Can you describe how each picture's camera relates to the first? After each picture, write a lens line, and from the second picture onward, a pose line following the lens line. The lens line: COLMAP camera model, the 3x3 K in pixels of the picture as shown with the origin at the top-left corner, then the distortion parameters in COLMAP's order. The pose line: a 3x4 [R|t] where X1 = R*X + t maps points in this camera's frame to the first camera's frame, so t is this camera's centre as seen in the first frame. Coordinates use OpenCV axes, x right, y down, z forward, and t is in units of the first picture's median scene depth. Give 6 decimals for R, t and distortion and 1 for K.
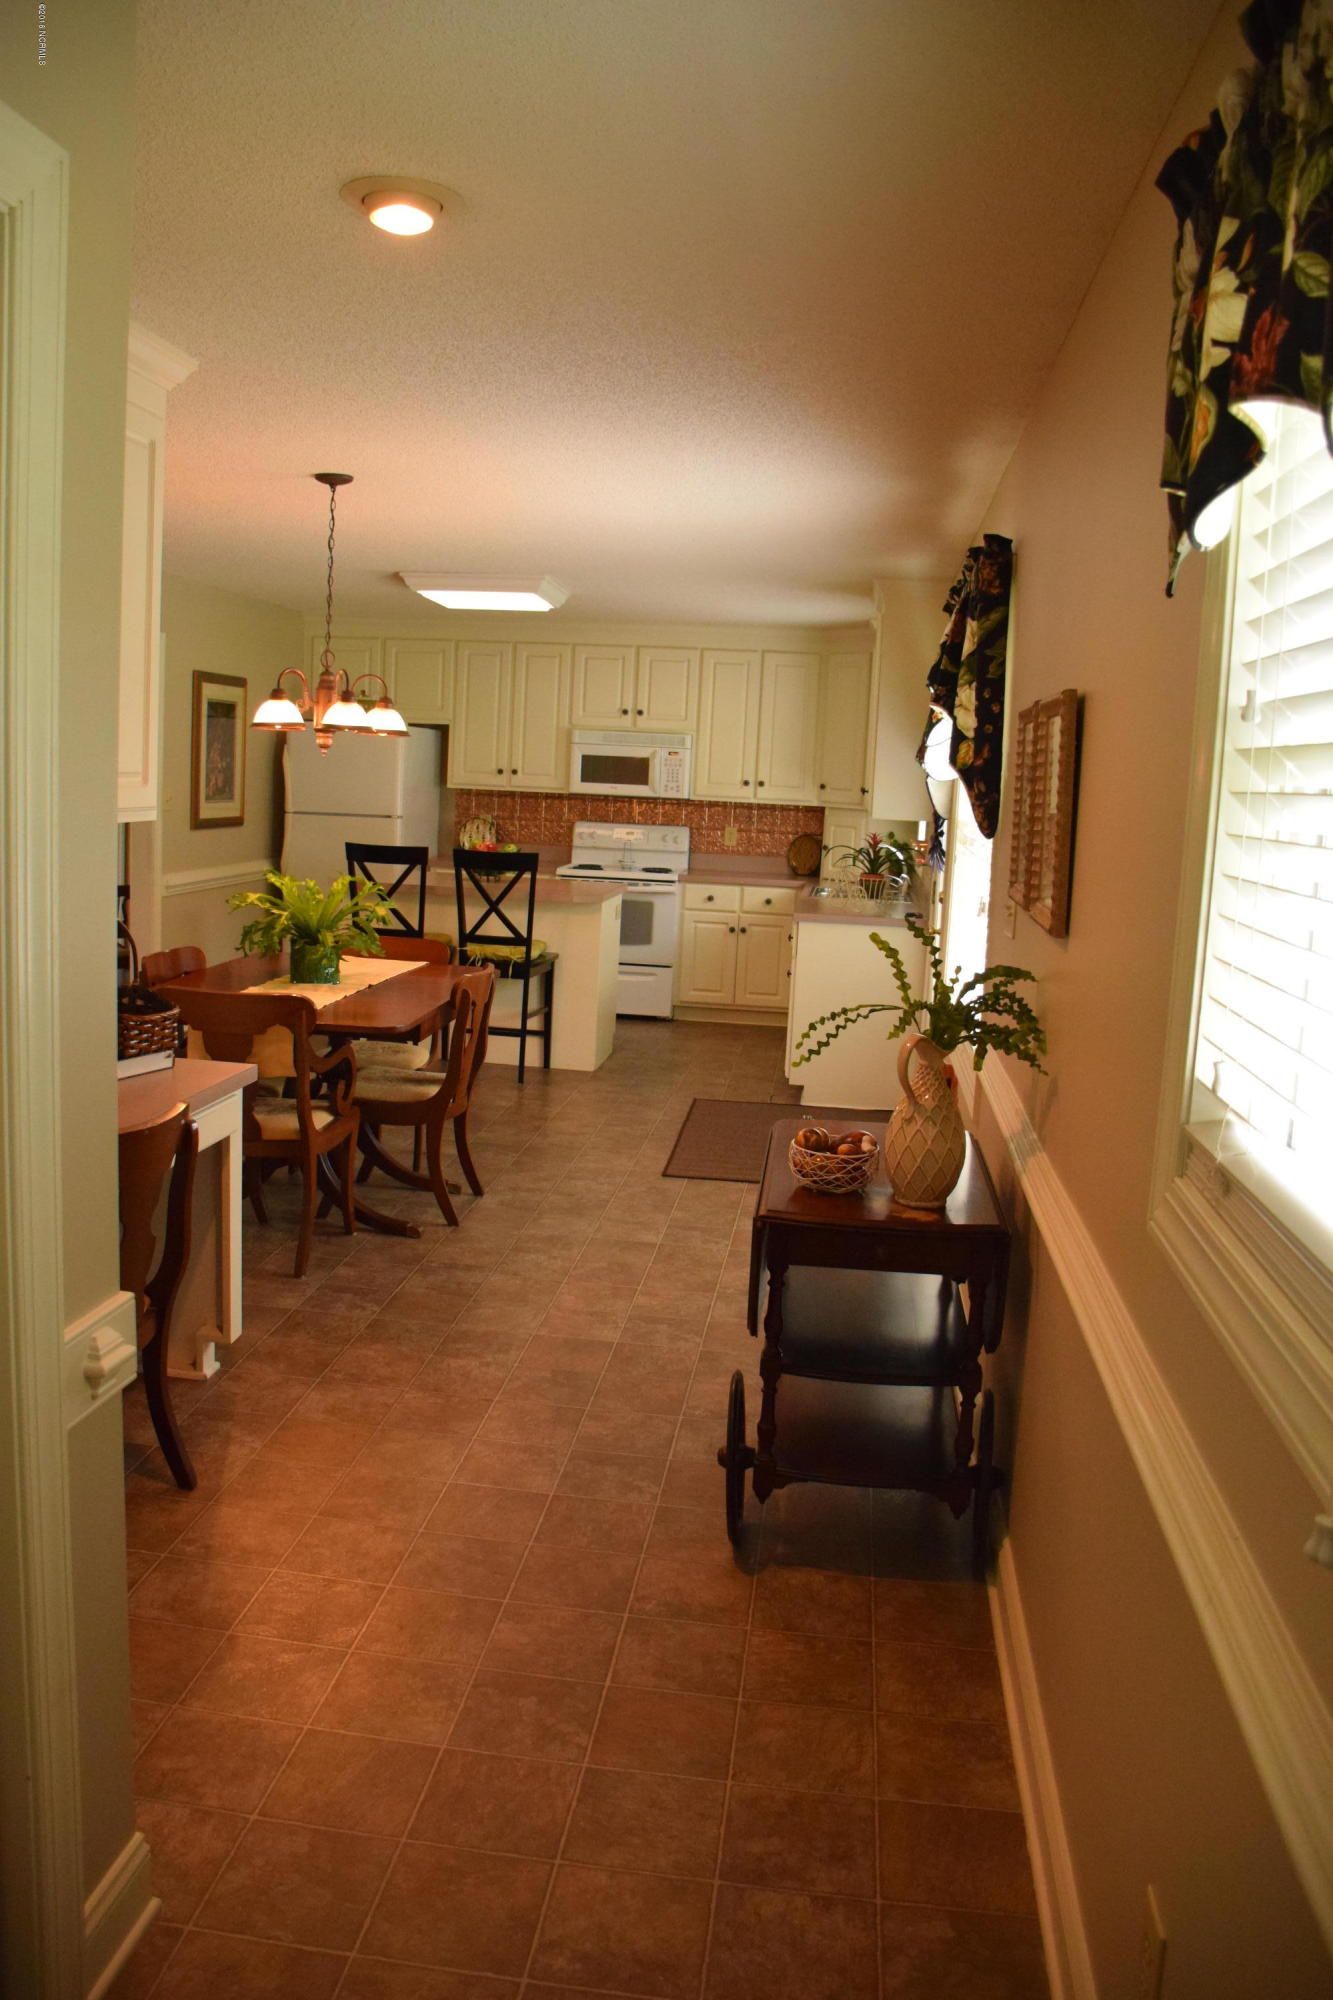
lens RADIAL K [[1557.7, 0, 666.2], [0, 1557.7, 989.7], [0, 0, 1]] dist [-0.136276, 0.075554]
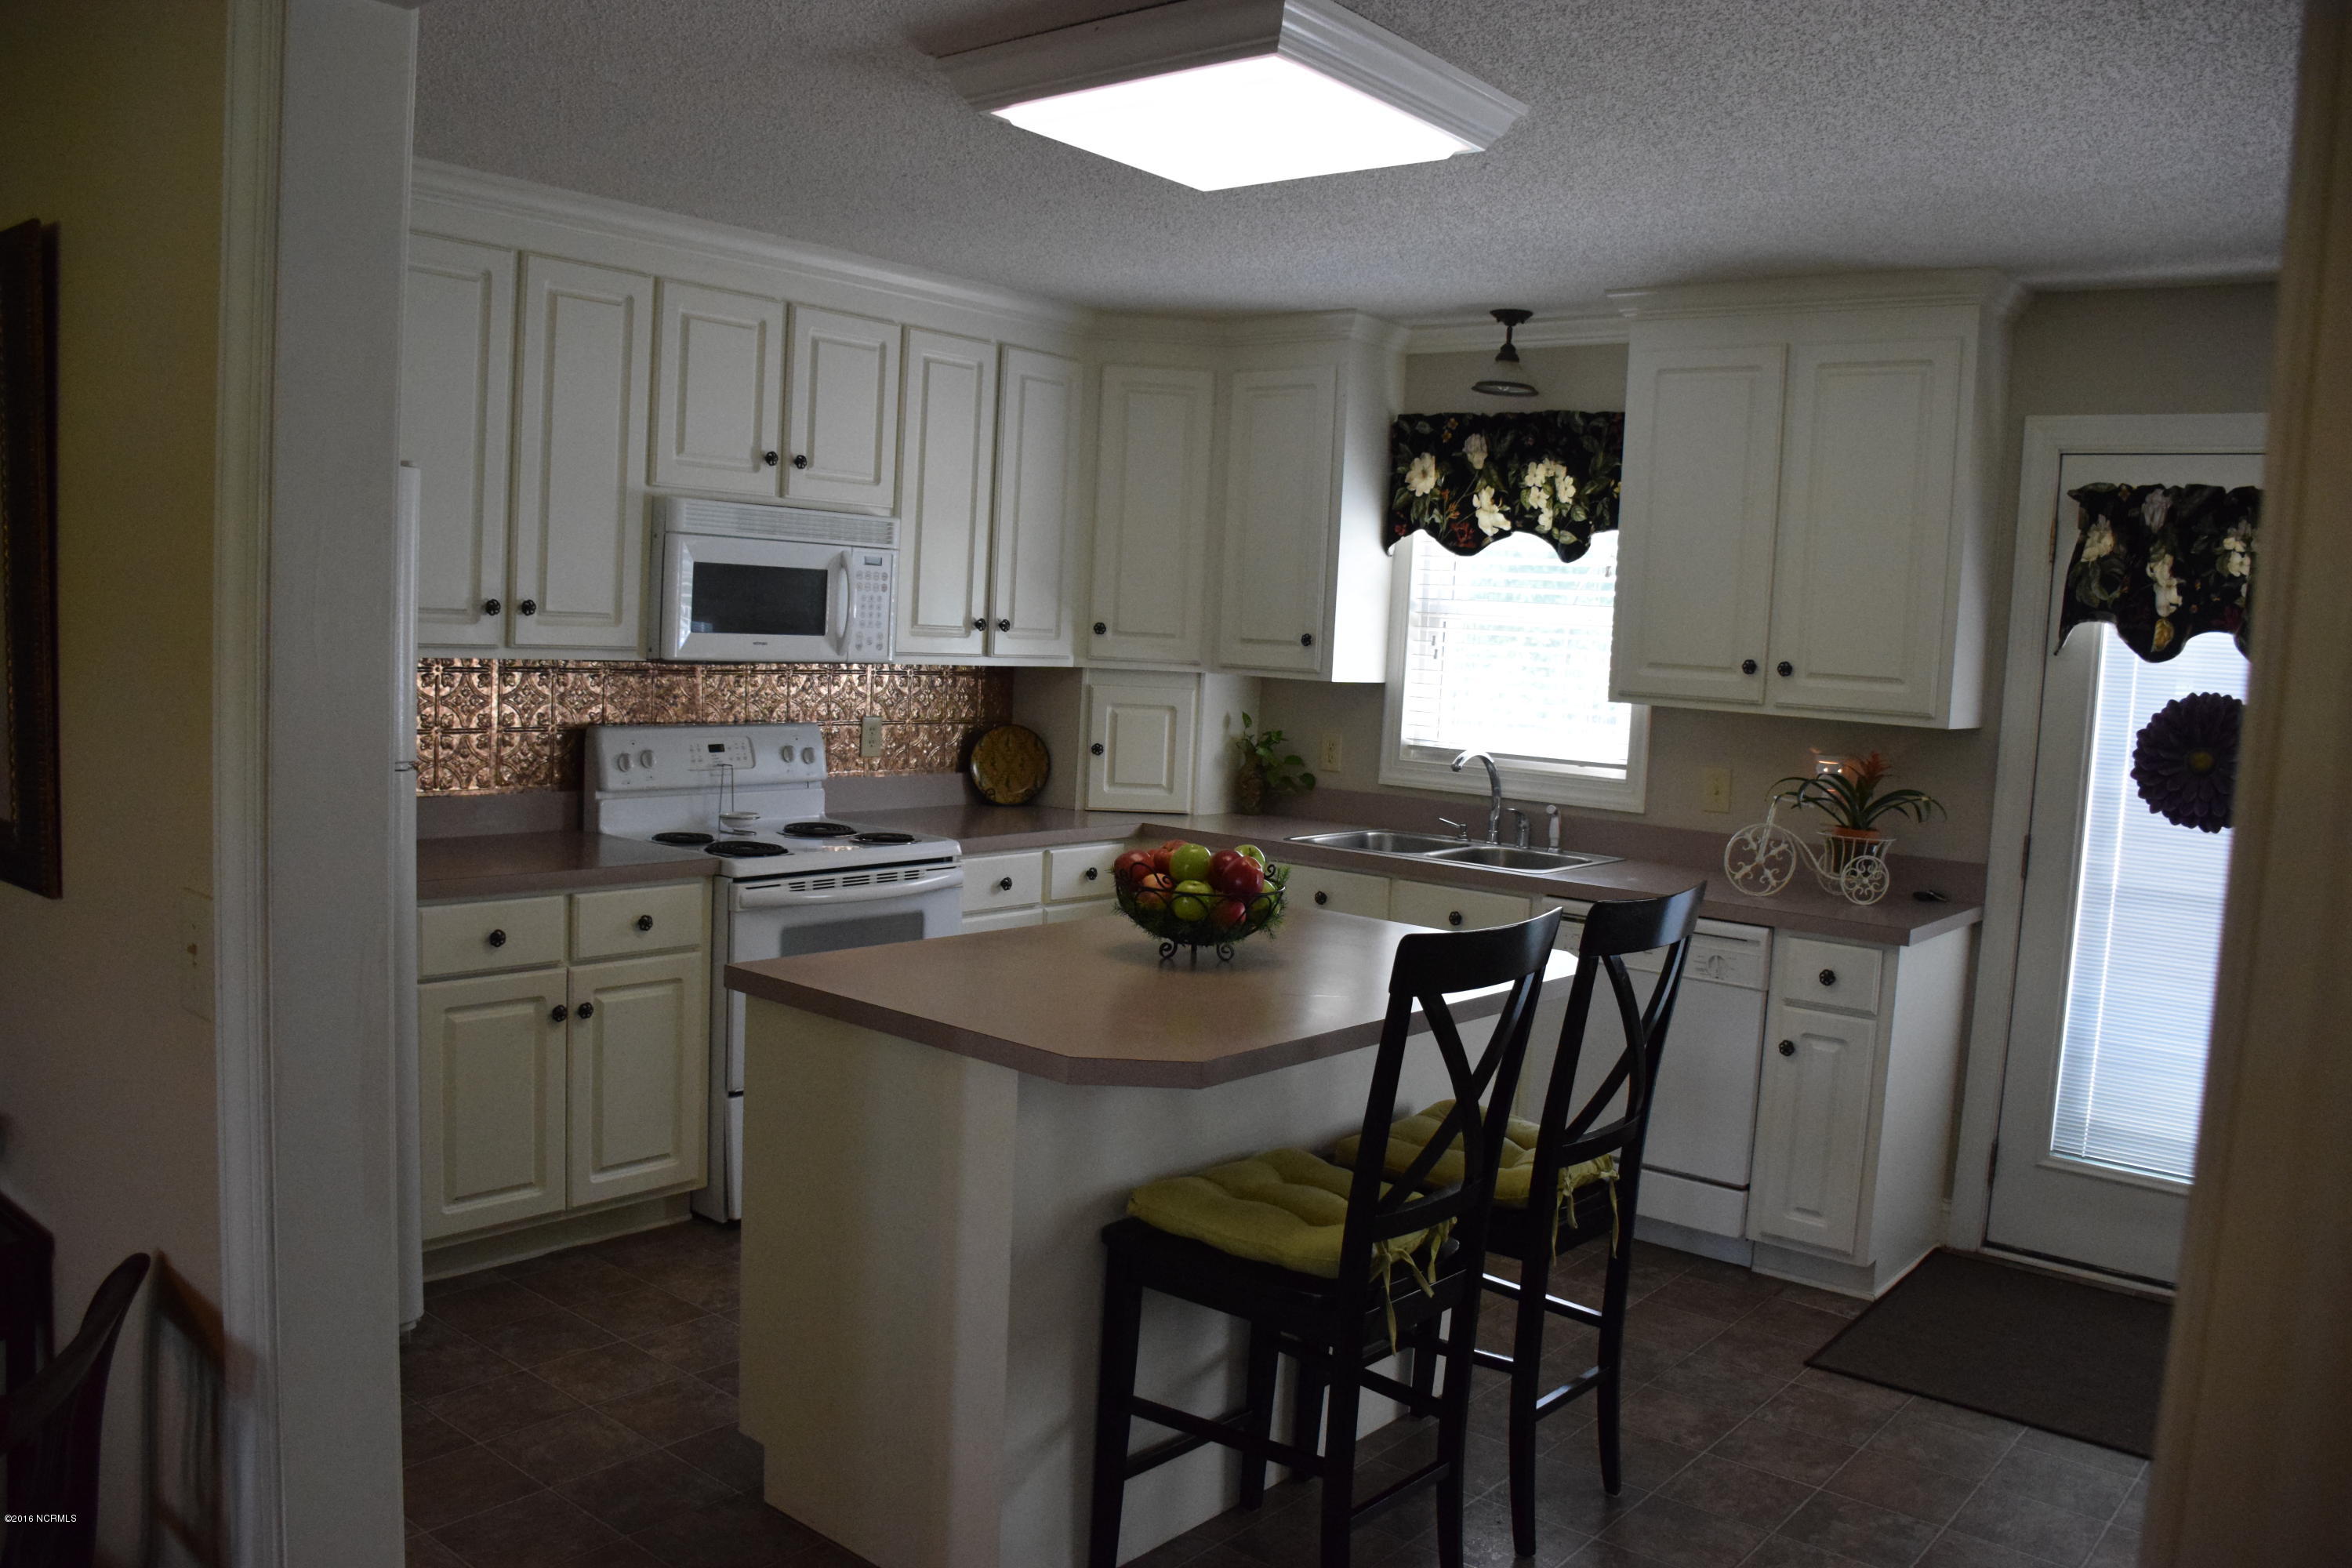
lens RADIAL K [[1831.8, 0, 1176.3], [0, 1831.8, 796.6], [0, 0, 1]] dist [-0.136276, 0.075554]
pose [[0.544197, -0.101680, 0.832773, -0.381296], [0.095105, 0.993707, 0.059181, -0.109354], [-0.833549, 0.046995, 0.550443, 0.656404]]
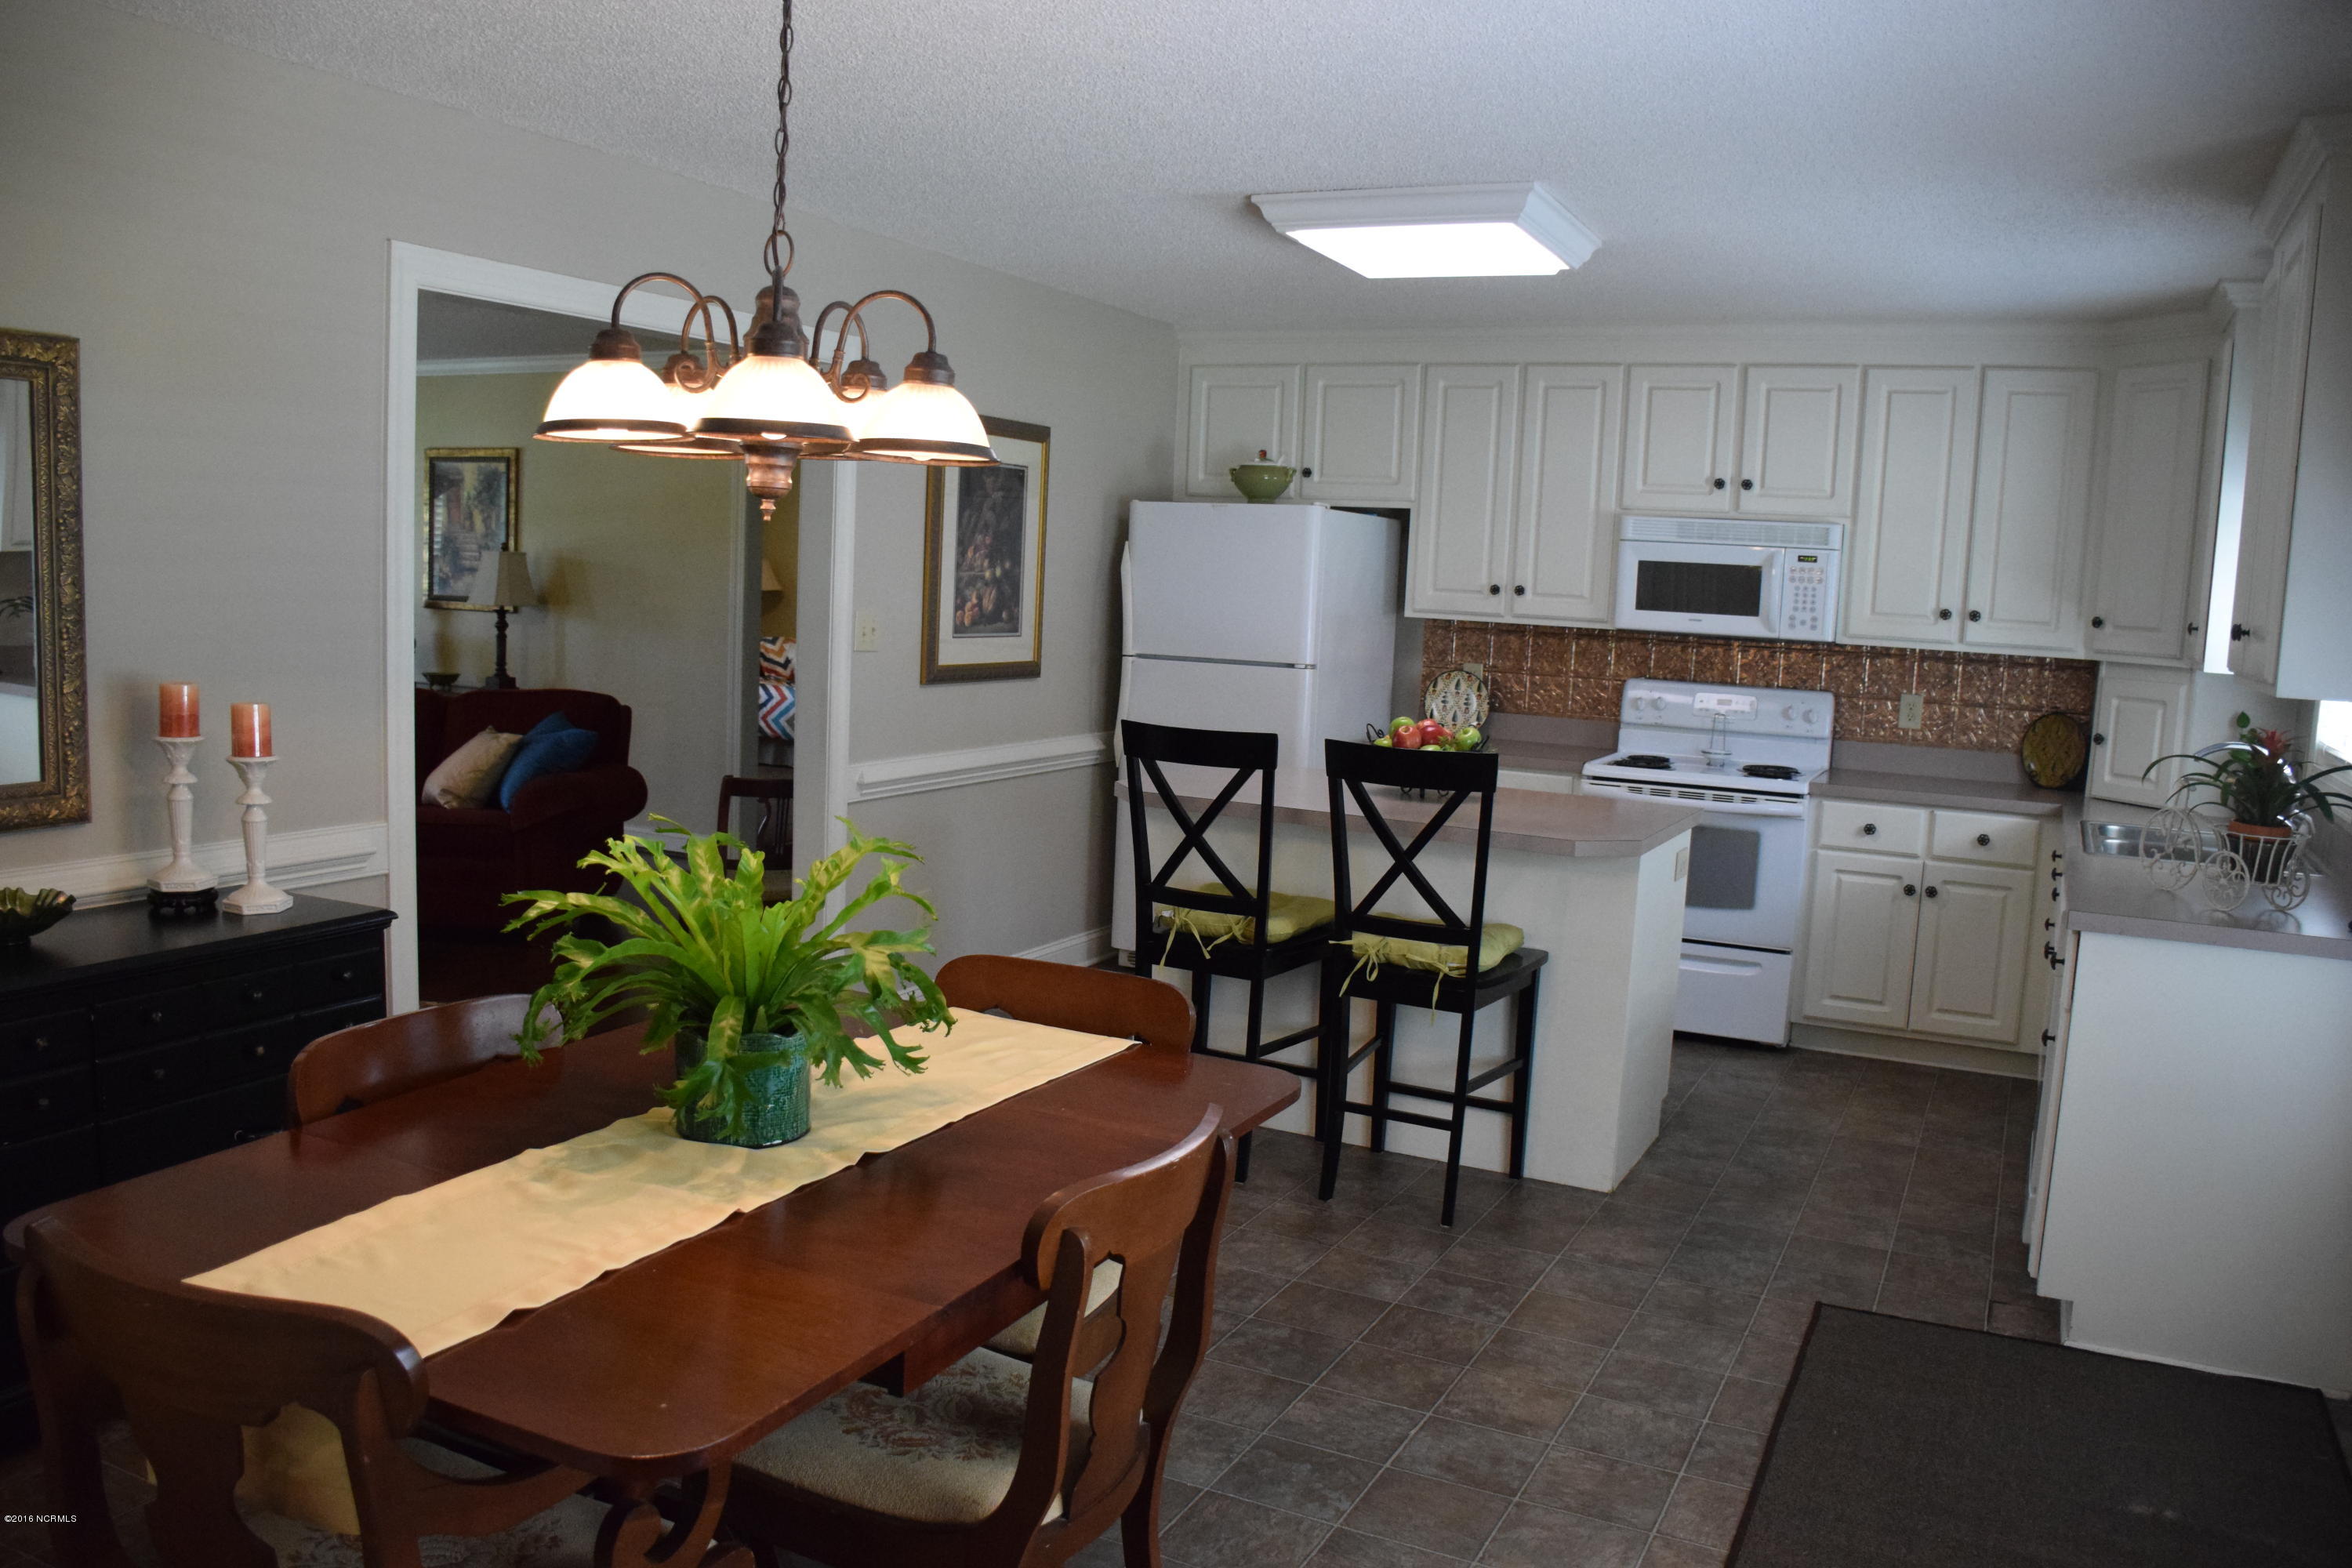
lens RADIAL K [[1831.8, 0, 1185.4], [0, 1831.8, 797.0], [0, 0, 1]] dist [-0.136276, 0.075554]
pose [[0.944925, 0.035037, -0.325406, 0.006965], [-0.045991, 0.998603, -0.026026, -0.042331], [0.324039, 0.039559, 0.945216, 0.336903]]
